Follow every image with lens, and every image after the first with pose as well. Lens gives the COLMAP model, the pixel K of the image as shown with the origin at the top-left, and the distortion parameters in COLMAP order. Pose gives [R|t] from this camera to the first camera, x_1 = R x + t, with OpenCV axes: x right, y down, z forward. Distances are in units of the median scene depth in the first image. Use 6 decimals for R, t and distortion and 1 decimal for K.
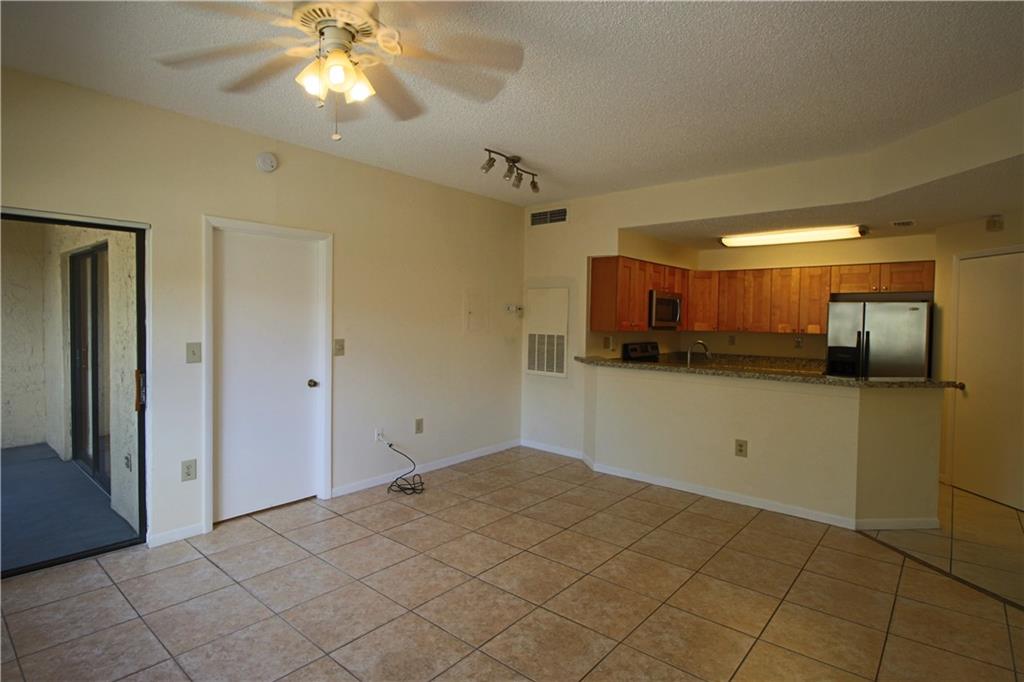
lens RADIAL K [[522.9, 0, 506.7], [0, 522.9, 334.8], [0, 0, 1]] dist [-0.013644, -0.003039]
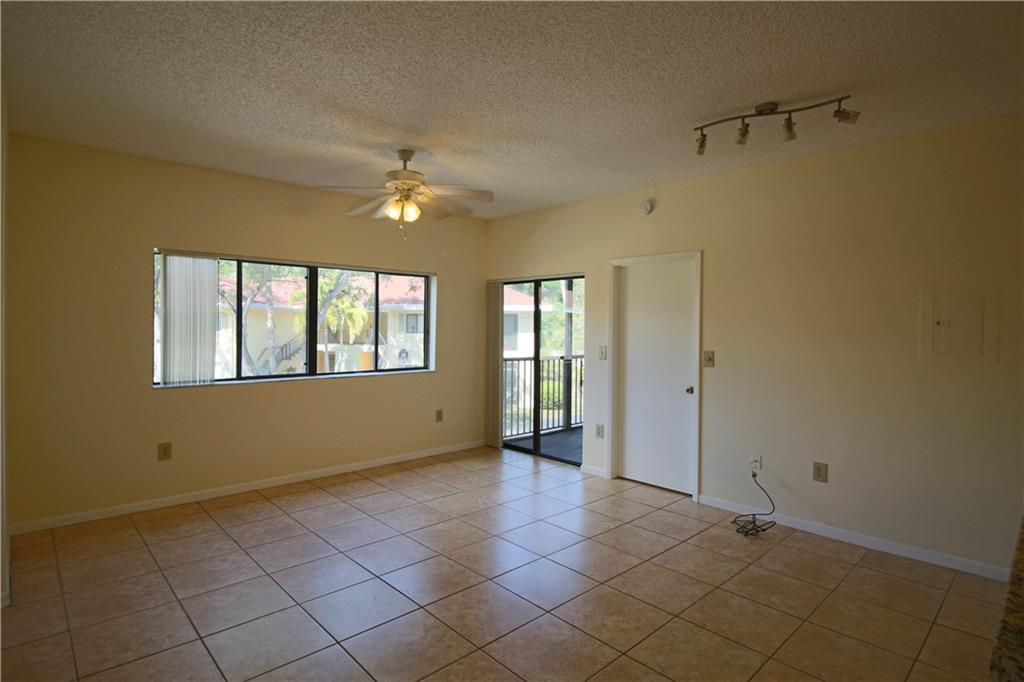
lens RADIAL K [[522.9, 0, 505.5], [0, 522.9, 335.3], [0, 0, 1]] dist [-0.013644, -0.003039]
pose [[-0.108638, 0.001453, -0.994080, 0.780131], [-0.047073, 0.998870, 0.006605, -0.011133], [0.992966, 0.047512, -0.108447, 0.748028]]
